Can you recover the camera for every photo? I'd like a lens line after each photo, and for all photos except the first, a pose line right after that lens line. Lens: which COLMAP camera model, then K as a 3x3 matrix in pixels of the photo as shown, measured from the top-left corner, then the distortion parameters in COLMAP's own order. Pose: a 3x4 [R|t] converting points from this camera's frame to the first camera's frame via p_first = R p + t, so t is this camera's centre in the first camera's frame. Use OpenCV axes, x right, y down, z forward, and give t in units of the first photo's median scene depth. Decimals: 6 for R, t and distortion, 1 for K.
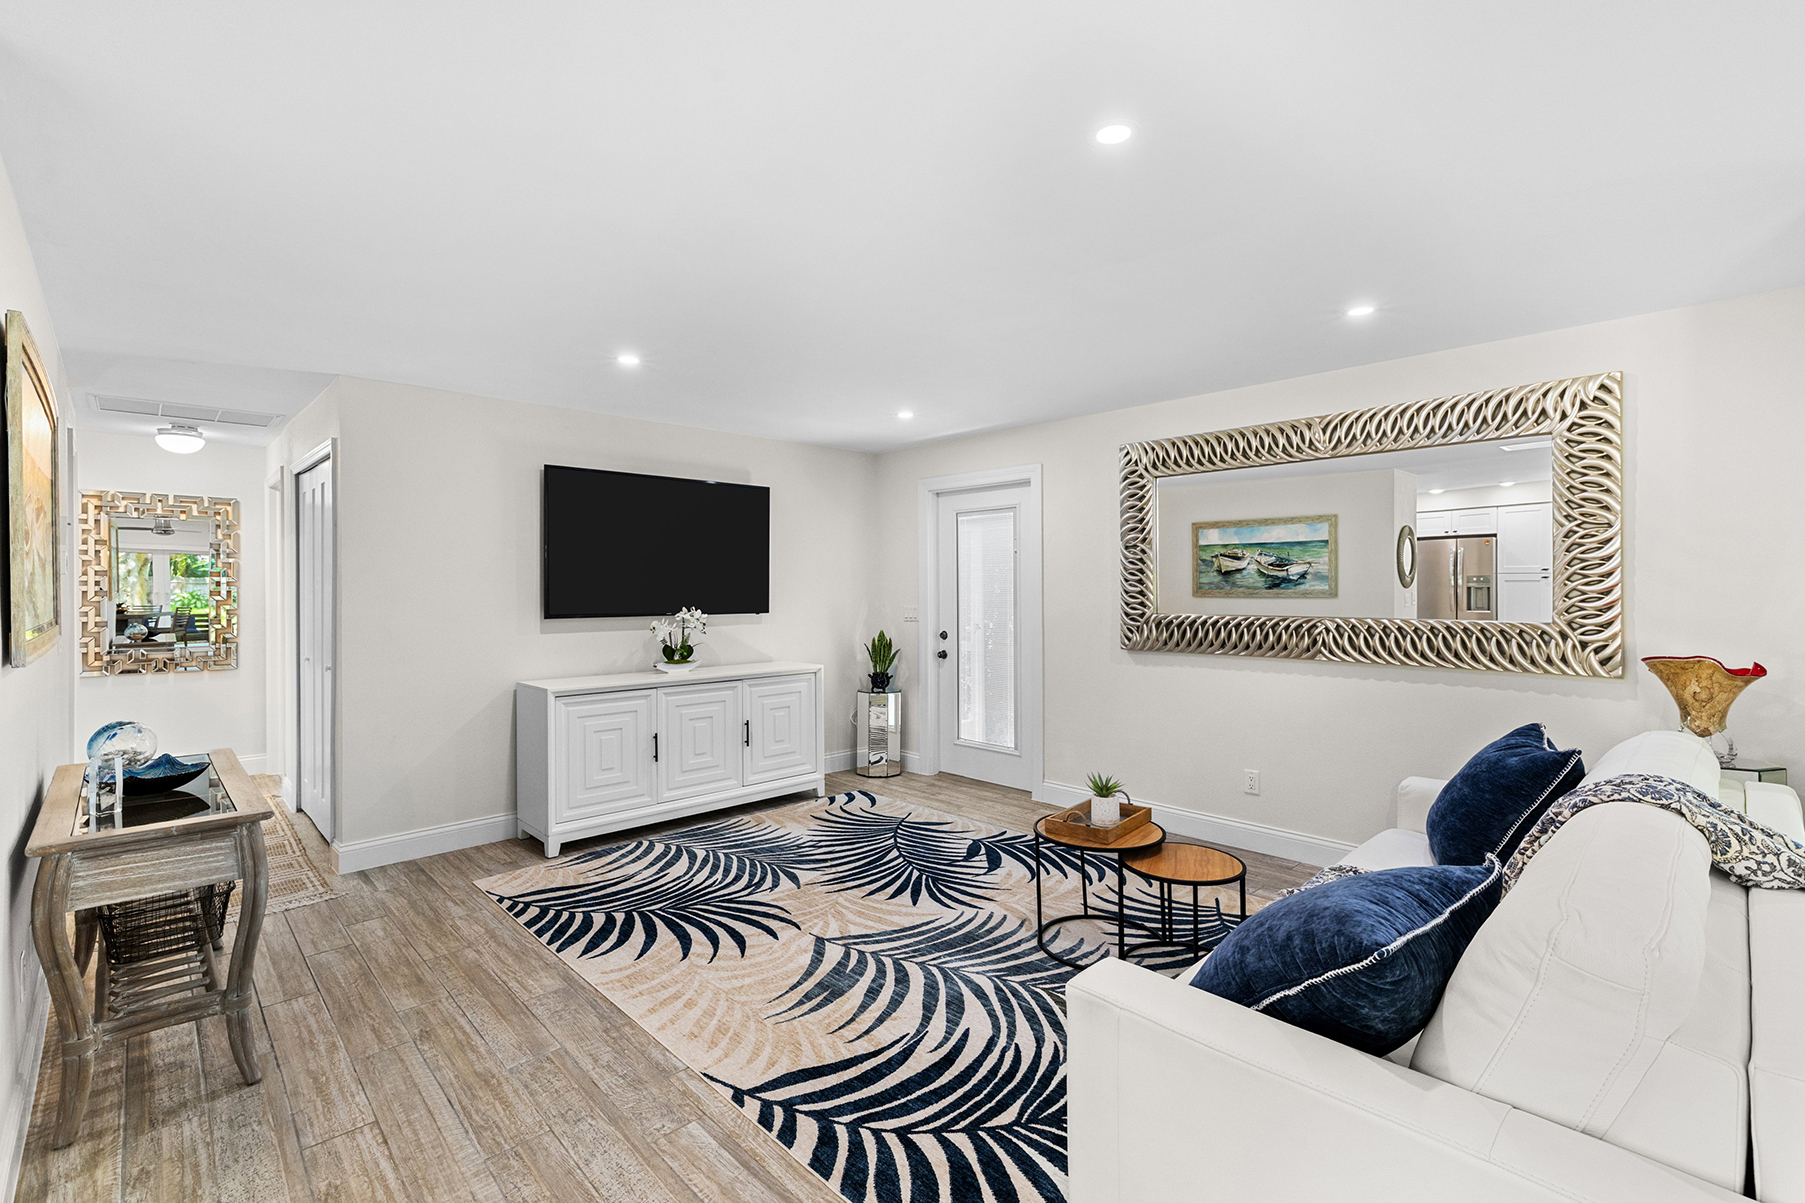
lens RADIAL K [[804.7, 0, 899.3], [0, 804.7, 585.5], [0, 0, 1]] dist [-0.003778, -0.000217]
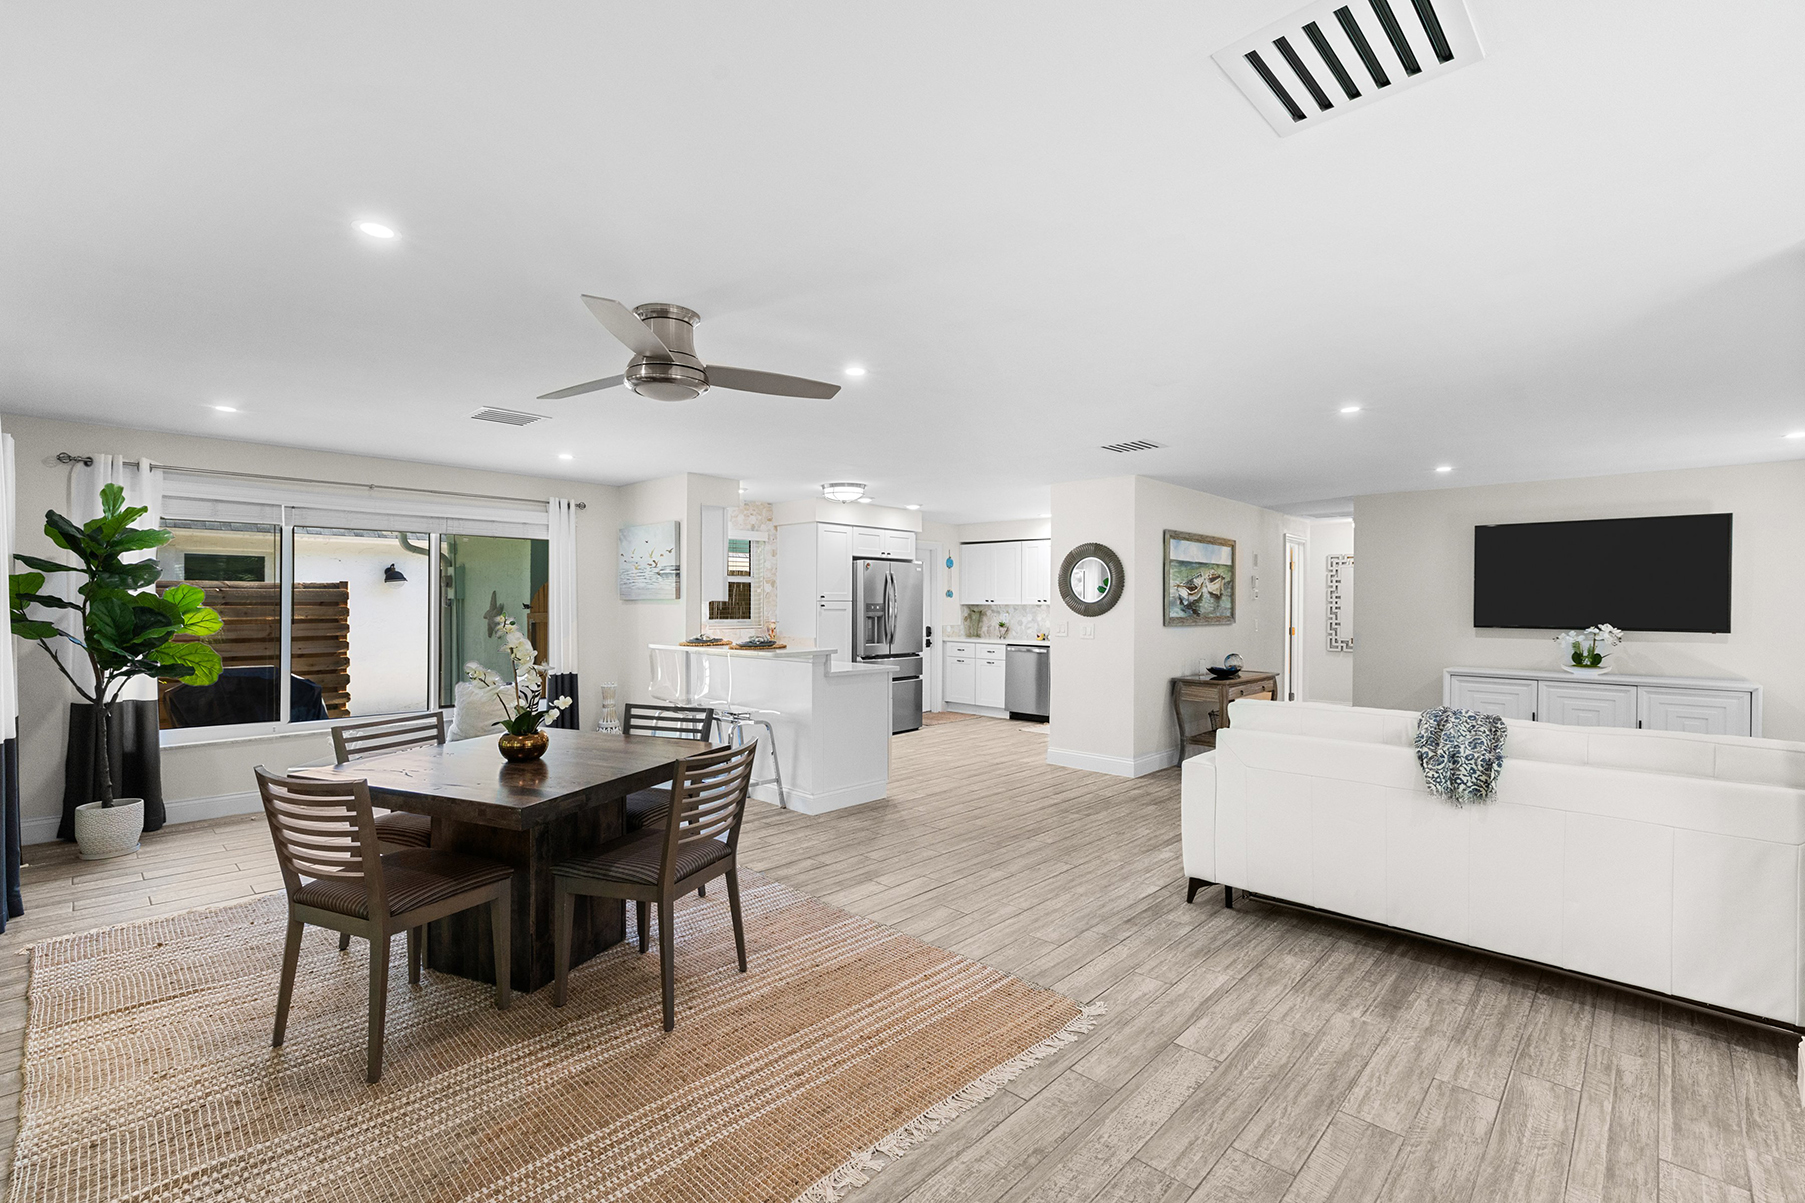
lens RADIAL K [[796.9, 0, 899.8], [0, 796.9, 605.0], [0, 0, 1]] dist [0.000748, 0.000443]
pose [[0.041236, 0.005448, -0.999135, 1.033081], [-0.003618, 0.999979, 0.005303, -0.004635], [0.999143, 0.003396, 0.041255, -0.152082]]
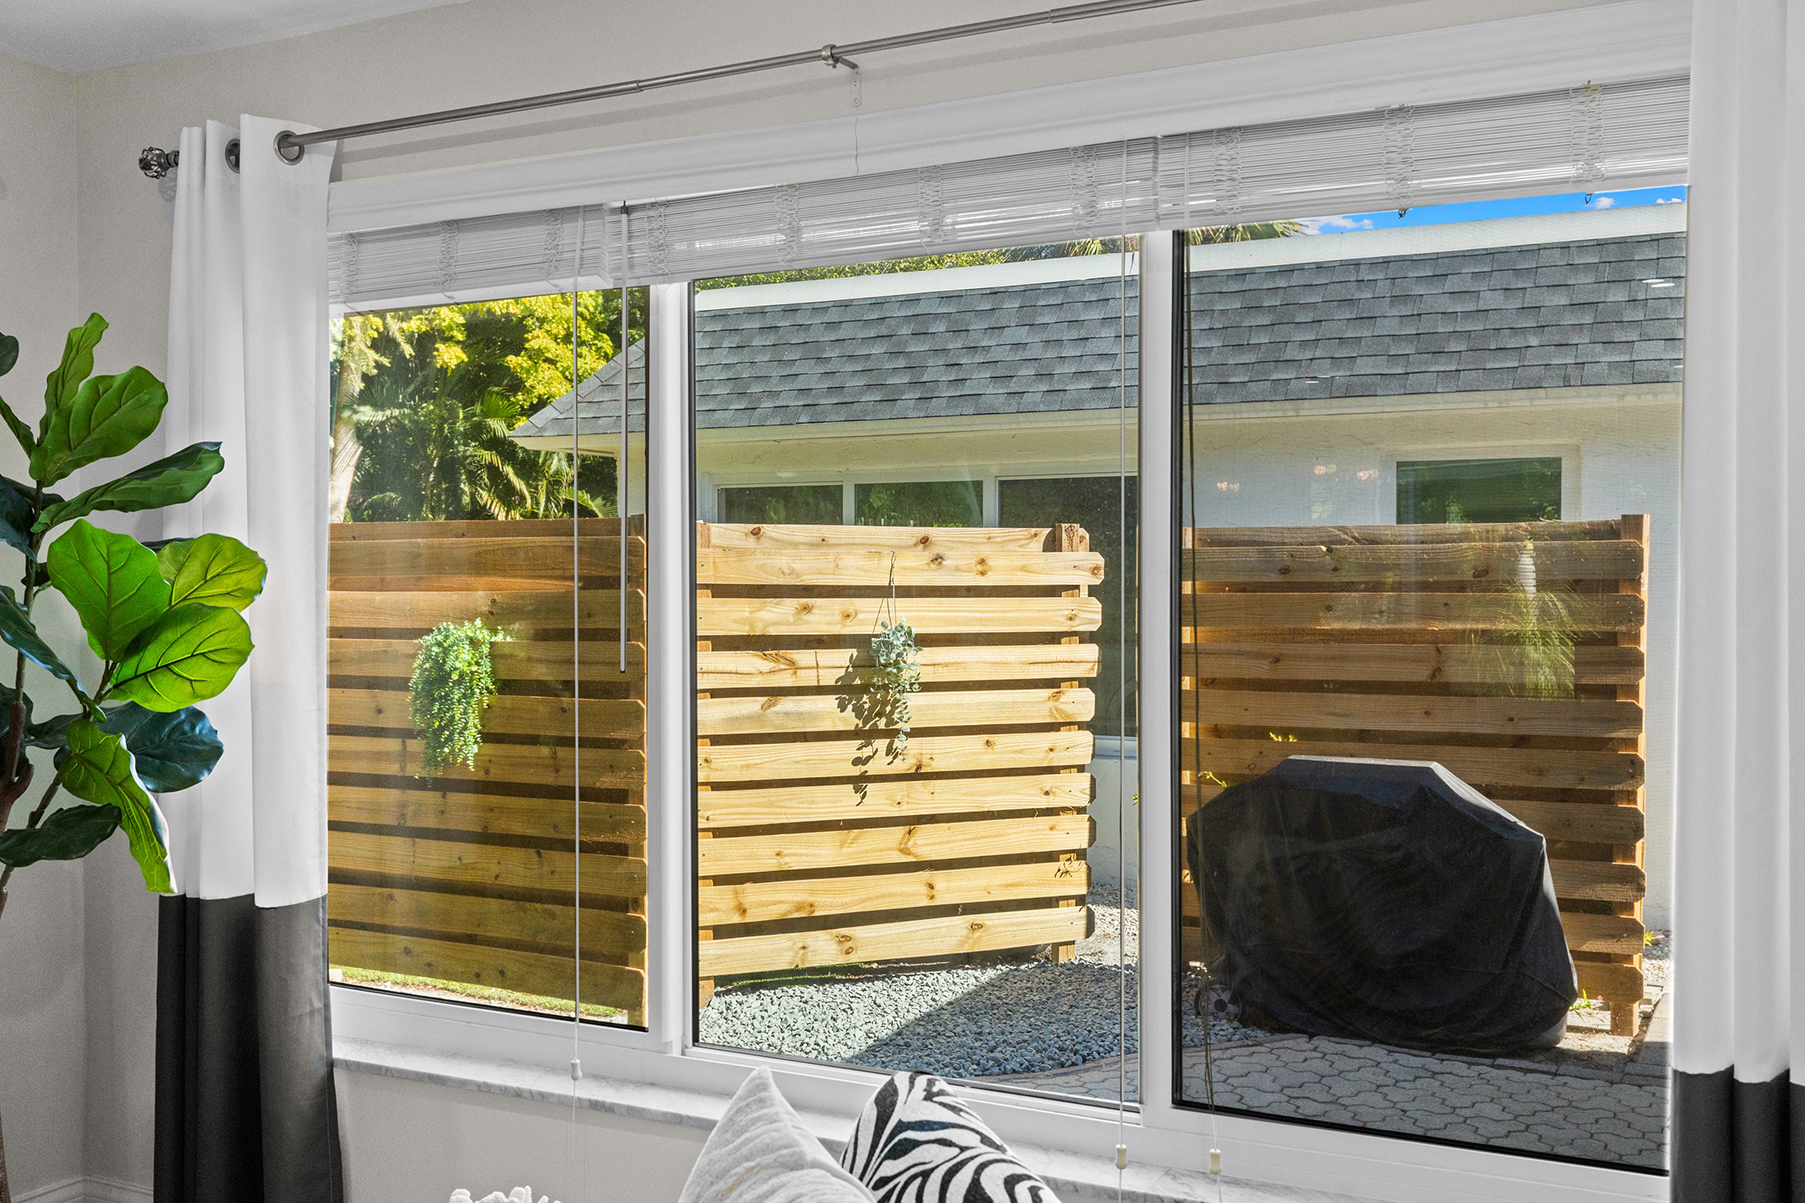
lens RADIAL K [[1755.5, 0, 901.2], [0, 1755.5, 643.2], [0, 0, 1]] dist [-0.005036, -0.009864]
pose [[-0.946192, 0.017452, -0.323134, -0.085161], [0.005400, 0.999257, 0.038156, -0.002293], [0.323559, 0.034358, -0.945584, -0.348308]]
